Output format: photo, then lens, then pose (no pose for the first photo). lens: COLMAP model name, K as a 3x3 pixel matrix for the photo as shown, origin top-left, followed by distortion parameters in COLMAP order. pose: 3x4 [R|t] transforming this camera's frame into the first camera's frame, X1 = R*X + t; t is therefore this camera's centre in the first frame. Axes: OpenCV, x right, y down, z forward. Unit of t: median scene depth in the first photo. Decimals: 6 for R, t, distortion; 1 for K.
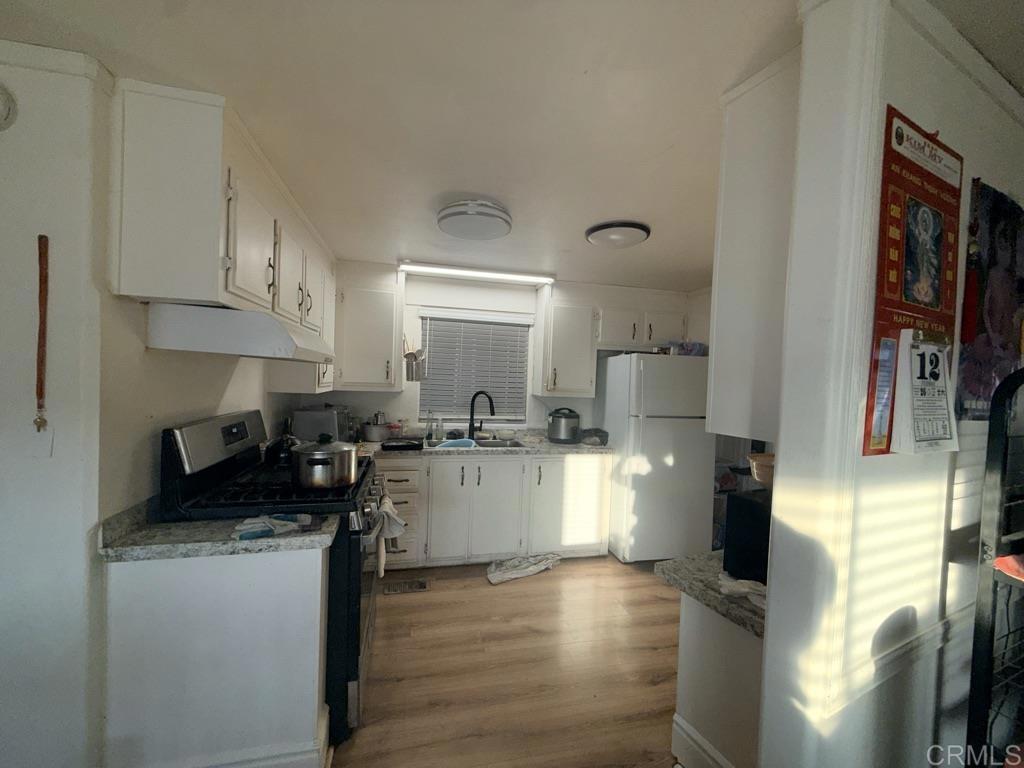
lens RADIAL K [[402.7, 0, 512.0], [0, 402.7, 384.0], [0, 0, 1]] dist [-0.001388, -0.000152]
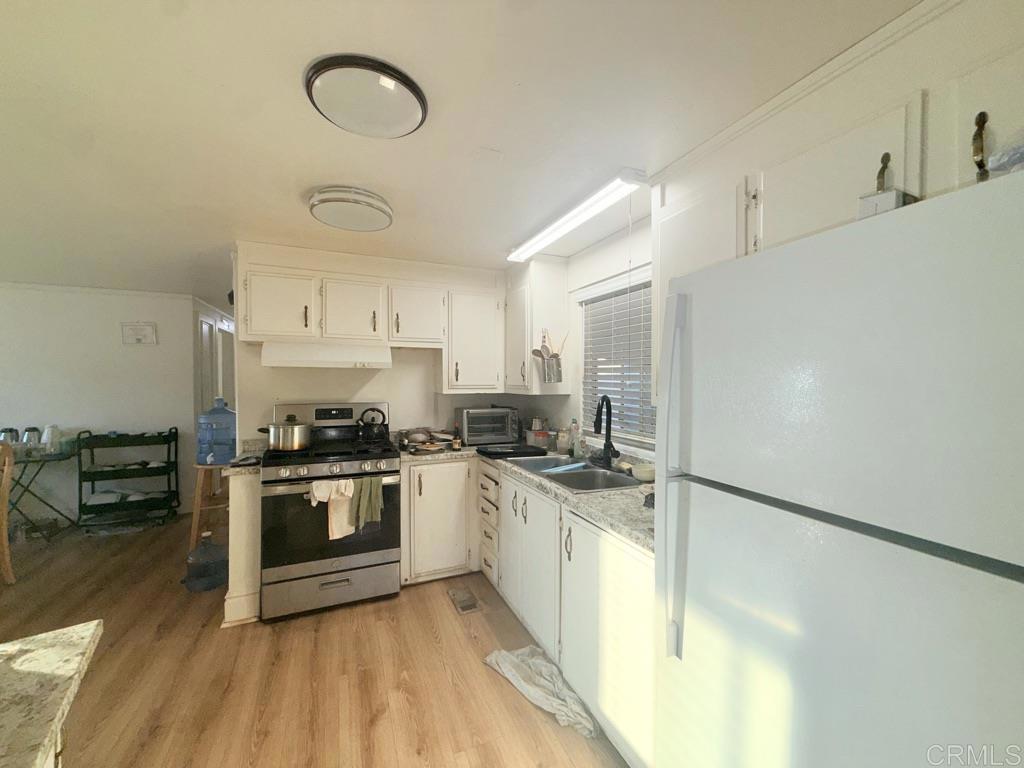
lens RADIAL K [[402.7, 0, 512.0], [0, 402.7, 384.0], [0, 0, 1]] dist [-0.001388, -0.000152]
pose [[0.164612, -0.025476, -0.986029, 0.683969], [-0.007244, 0.999608, -0.027037, 0.023757], [0.986332, 0.011594, 0.164363, 0.924458]]
